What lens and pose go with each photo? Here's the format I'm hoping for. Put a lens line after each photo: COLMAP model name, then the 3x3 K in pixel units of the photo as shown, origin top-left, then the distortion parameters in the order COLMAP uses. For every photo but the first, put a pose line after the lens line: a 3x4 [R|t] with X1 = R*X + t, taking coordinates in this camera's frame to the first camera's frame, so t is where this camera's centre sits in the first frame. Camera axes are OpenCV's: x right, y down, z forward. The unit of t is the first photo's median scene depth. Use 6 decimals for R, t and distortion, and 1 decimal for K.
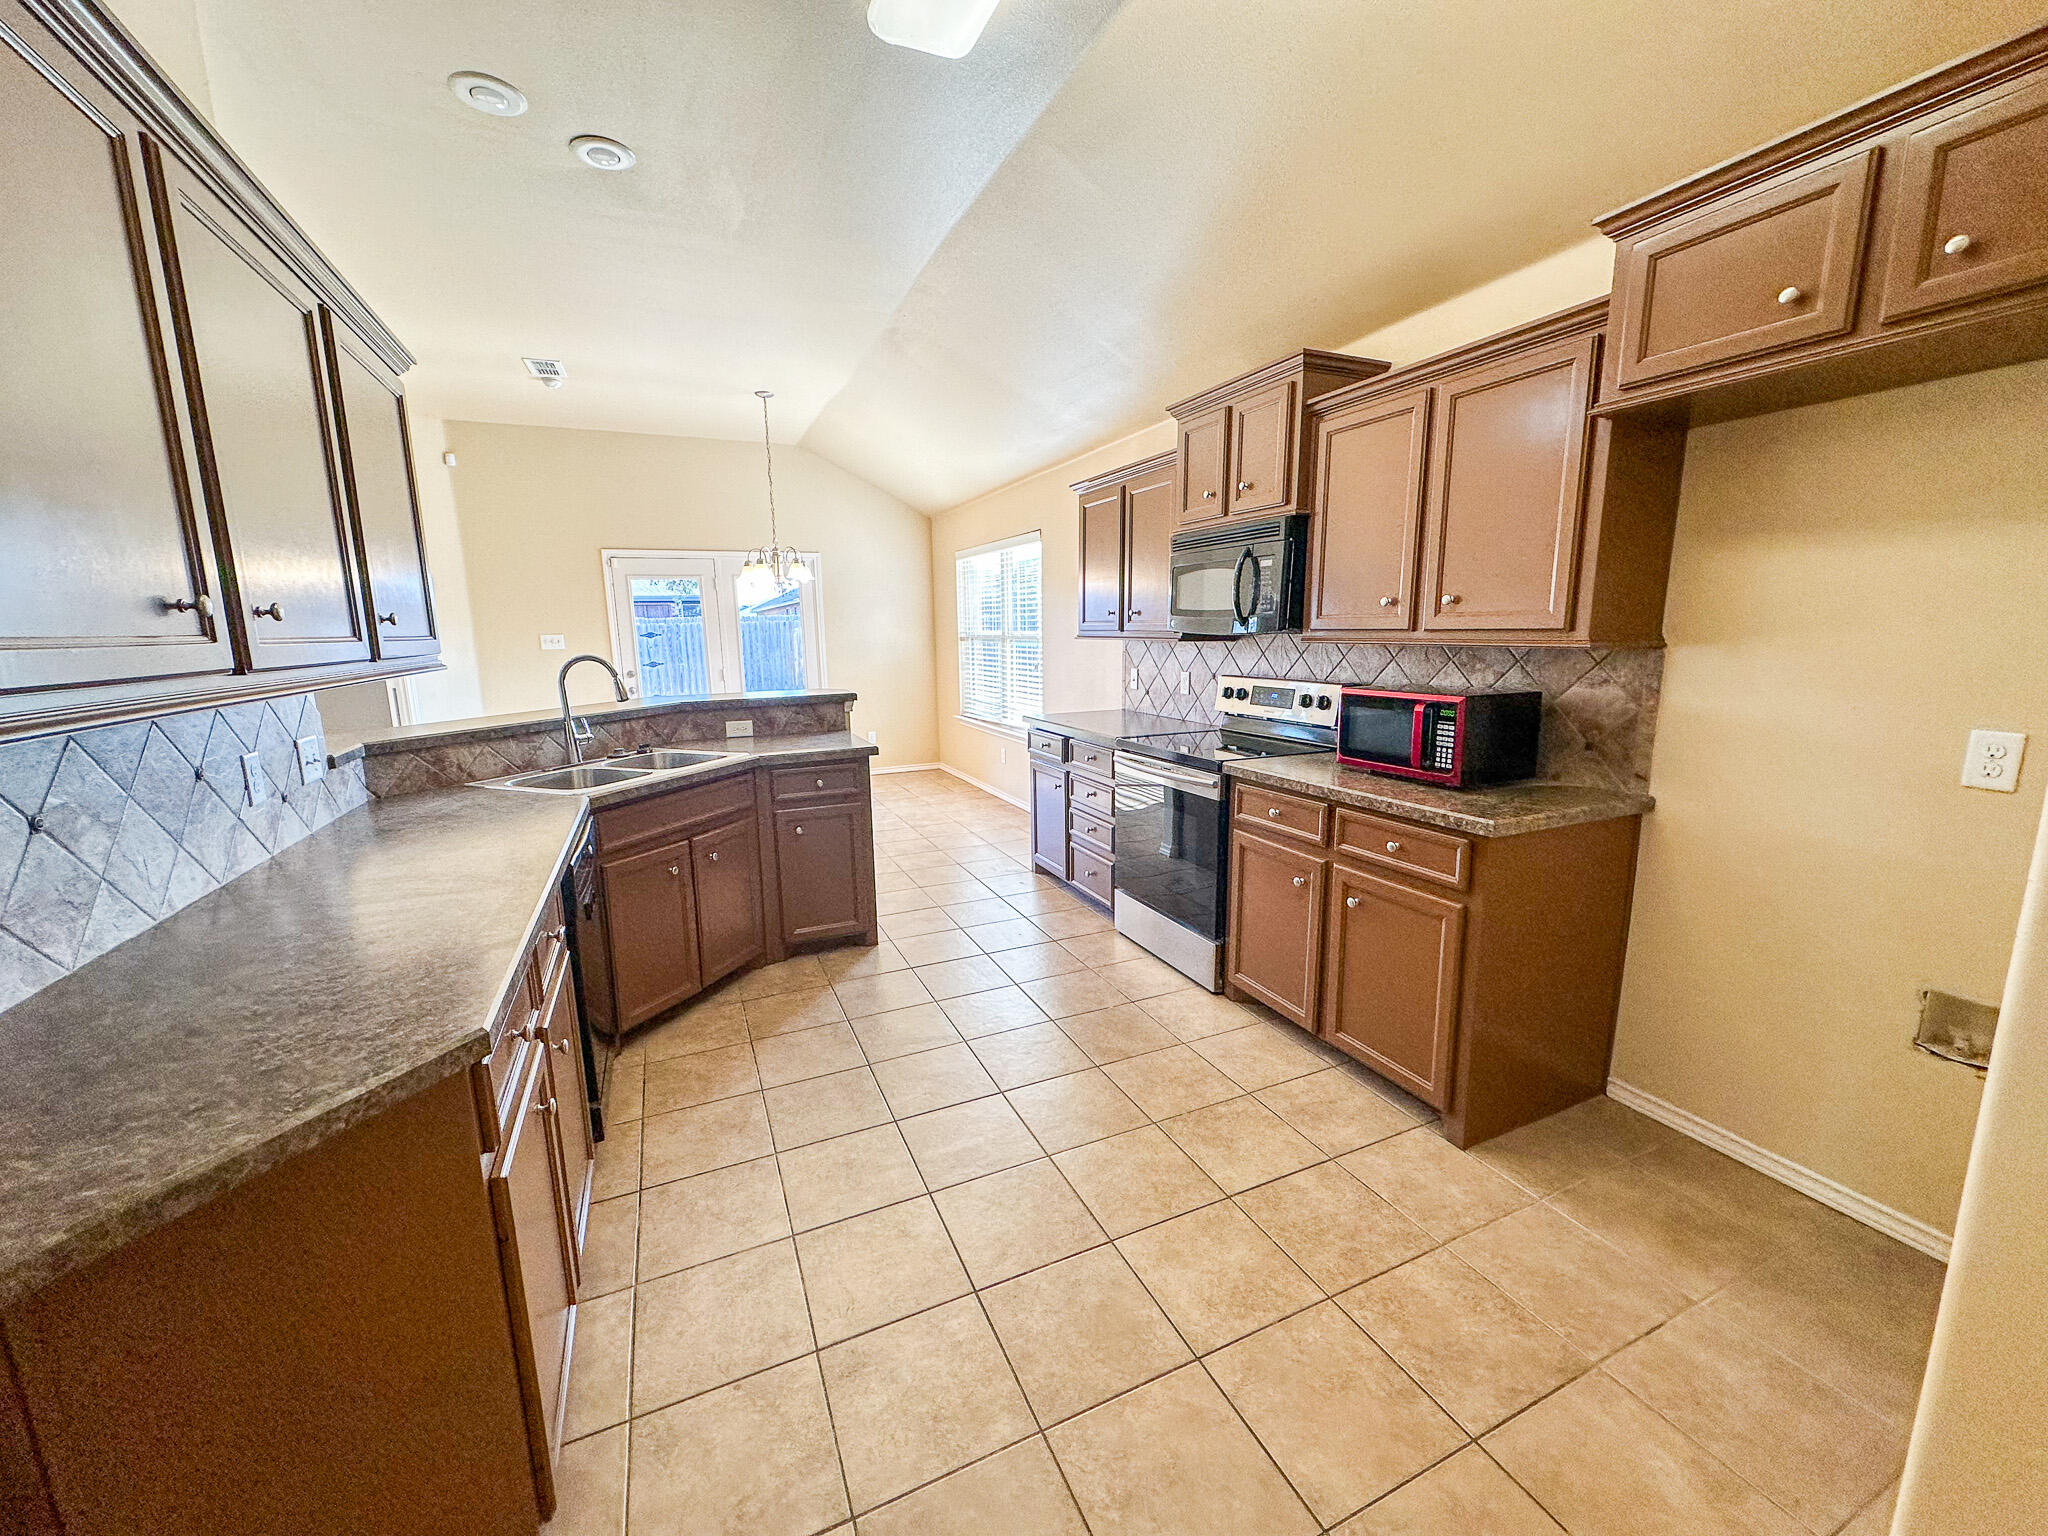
lens RADIAL K [[807.1, 0, 1028.0], [0, 807.1, 767.1], [0, 0, 1]] dist [0.001401, -0.000127]
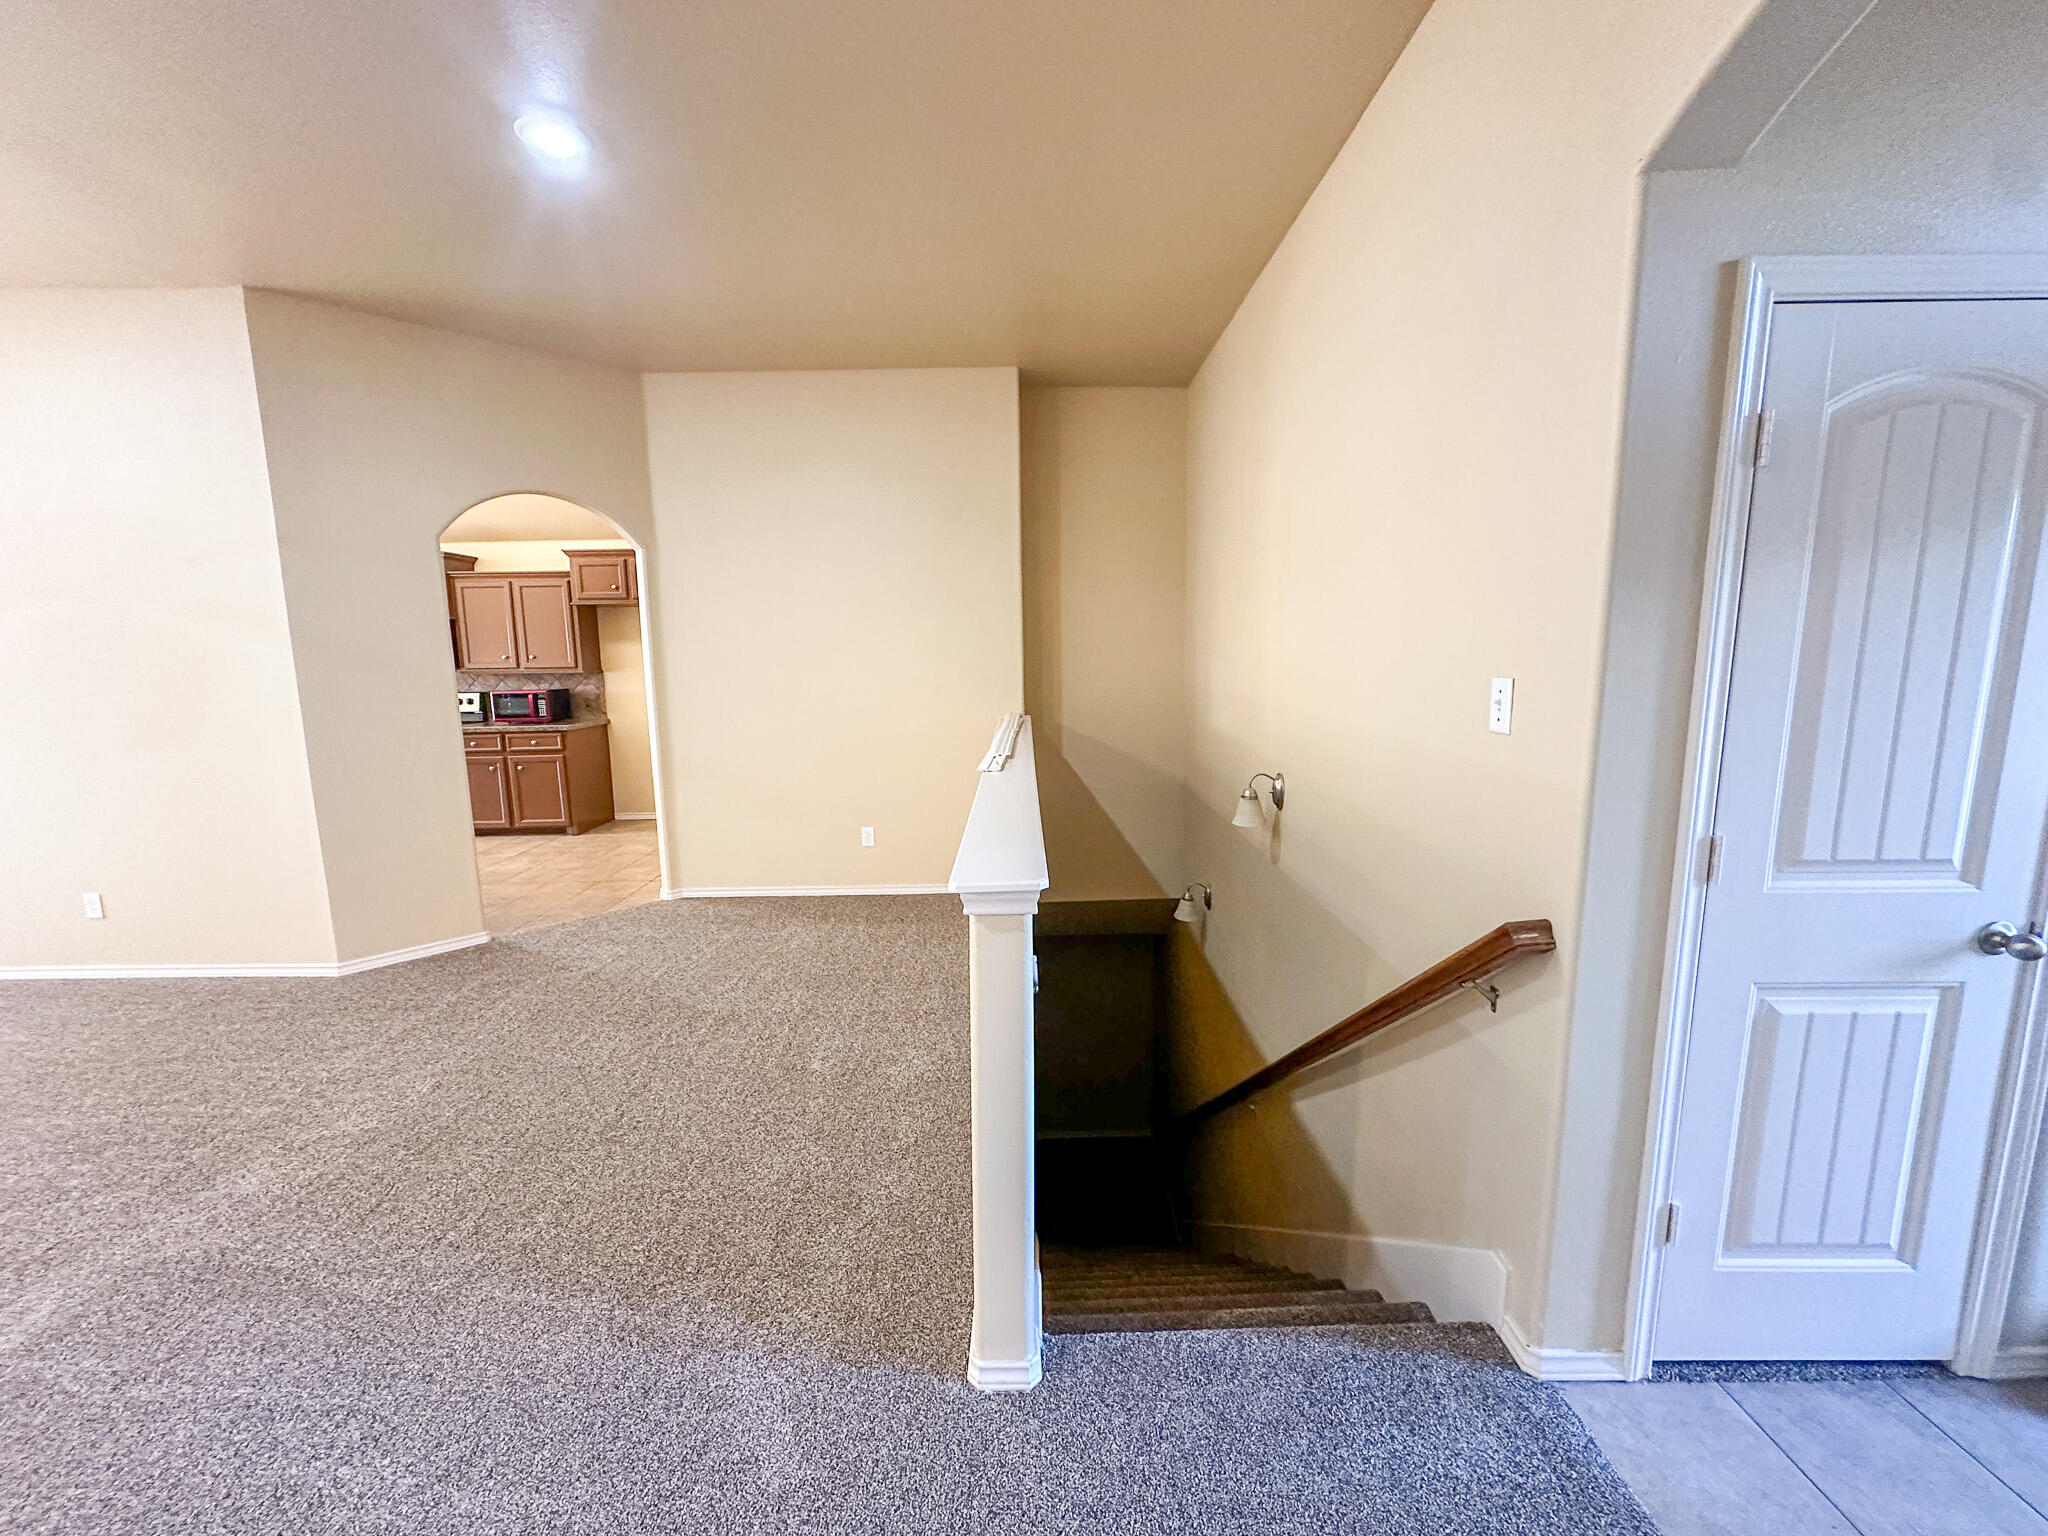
lens RADIAL K [[807.1, 0, 1025.5], [0, 807.1, 768.4], [0, 0, 1]] dist [0.001401, -0.000127]
pose [[0.409201, -0.125354, 0.903792, -1.328435], [0.163329, 0.984583, 0.062610, 0.270897], [-0.897707, 0.121995, 0.423367, -1.640328]]
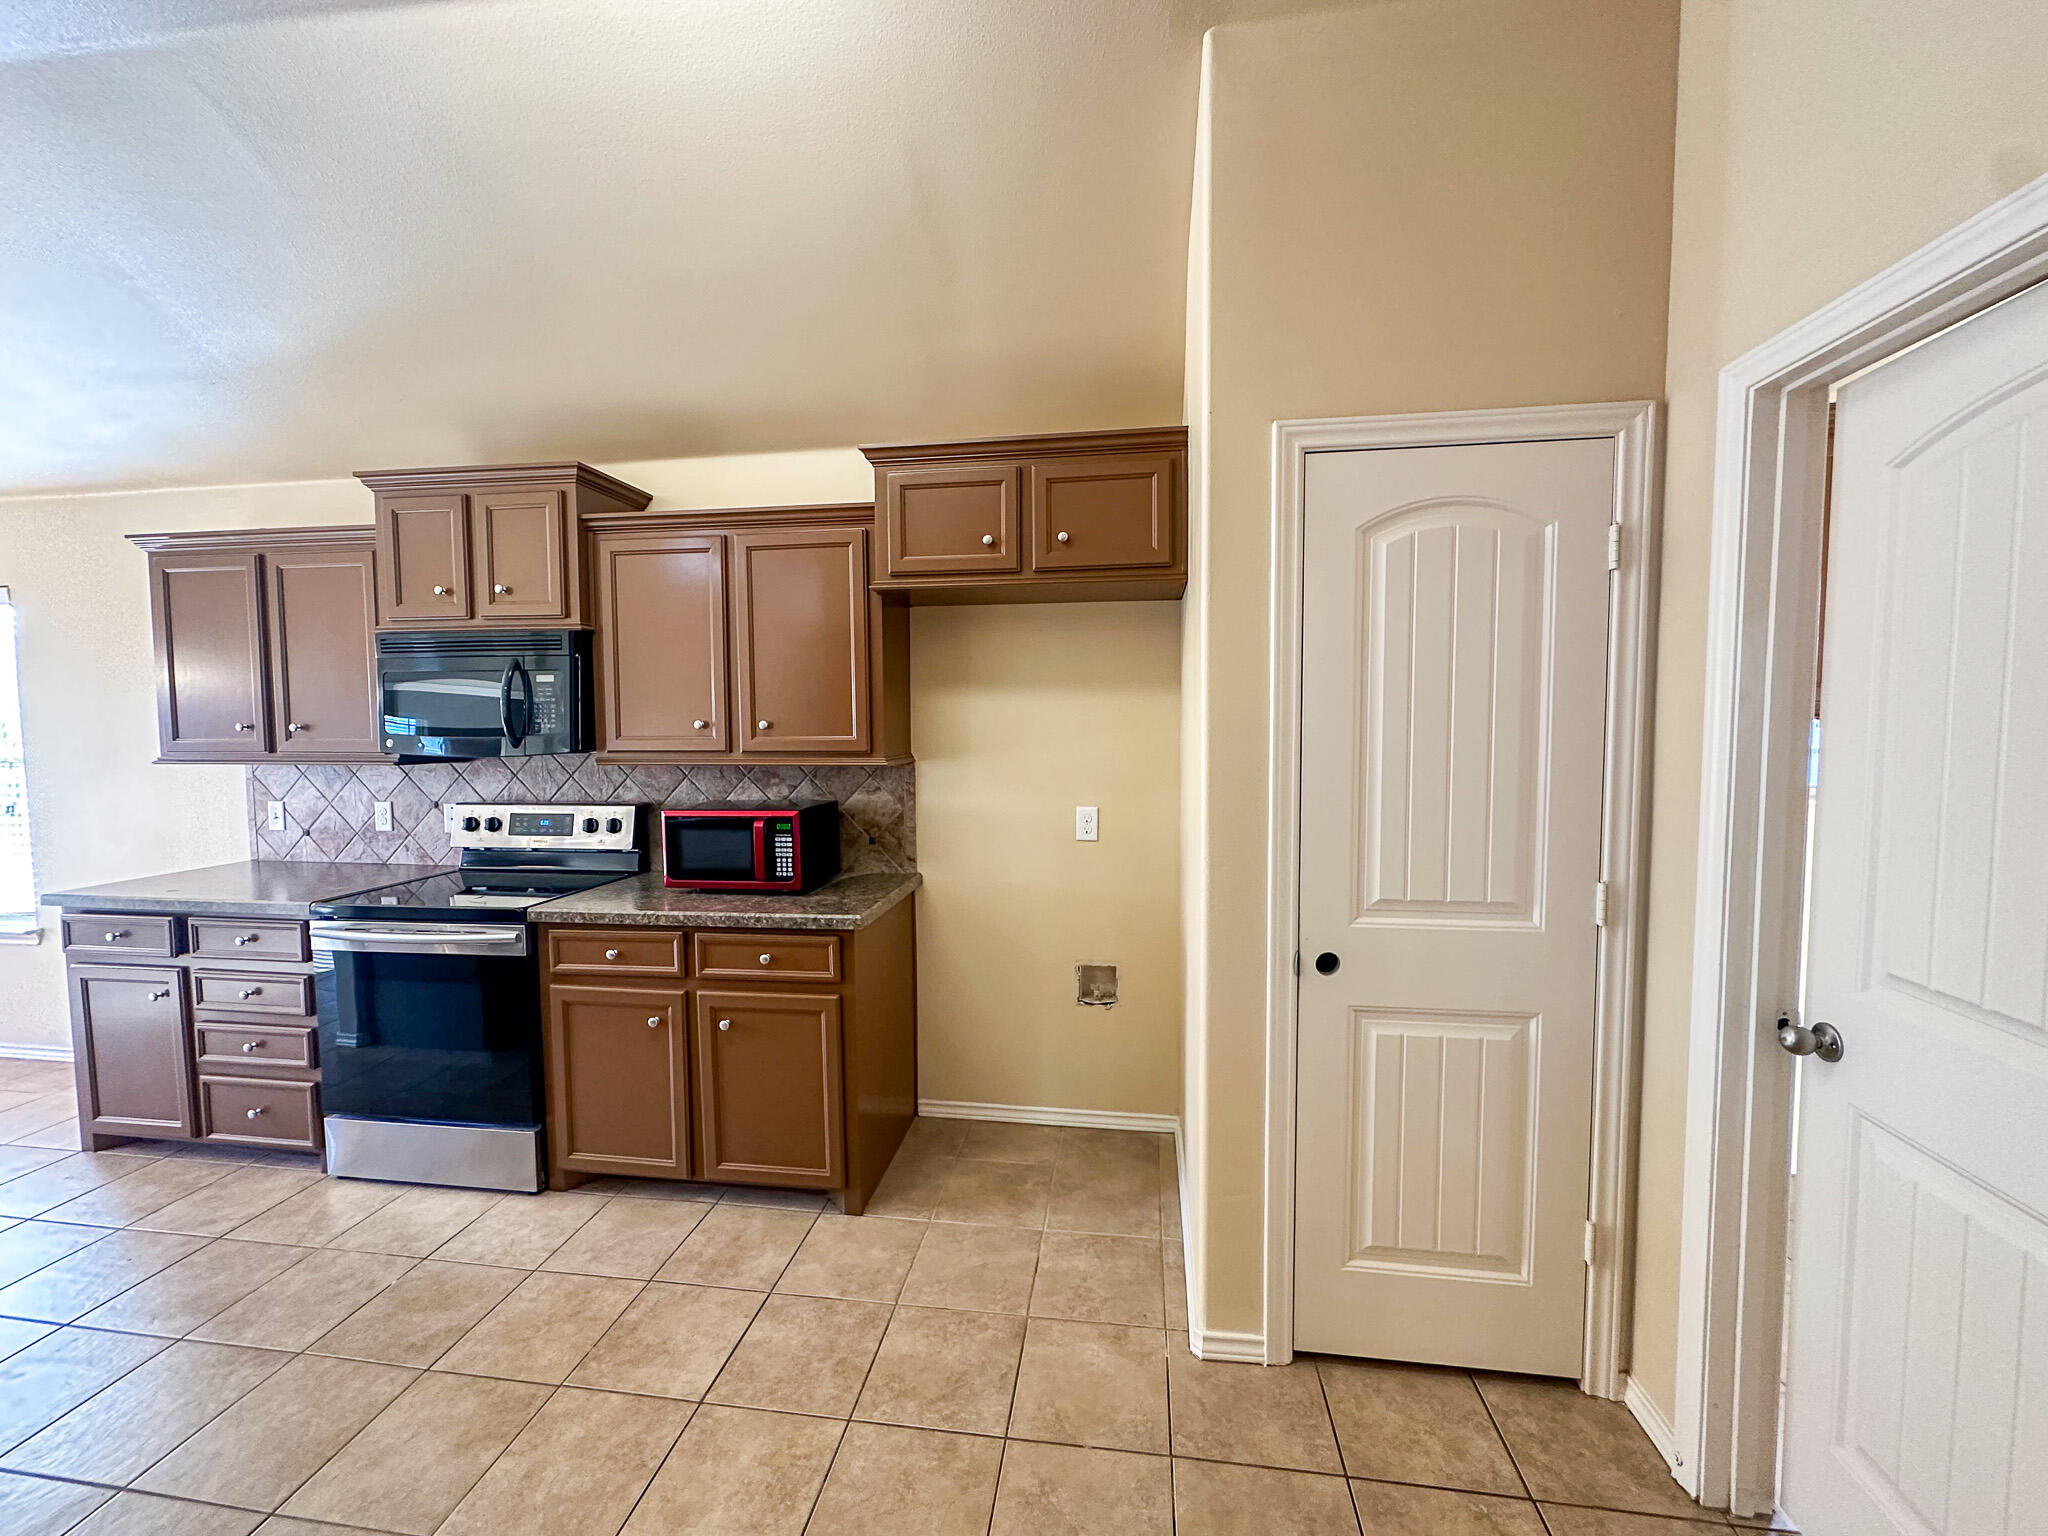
lens RADIAL K [[807.1, 0, 1025.6], [0, 807.1, 769.1], [0, 0, 1]] dist [0.001401, -0.000127]
pose [[0.533382, -0.044470, 0.844704, -0.221385], [0.144179, 0.988783, -0.038985, -0.050613], [-0.833496, 0.142583, 0.533811, 0.113306]]
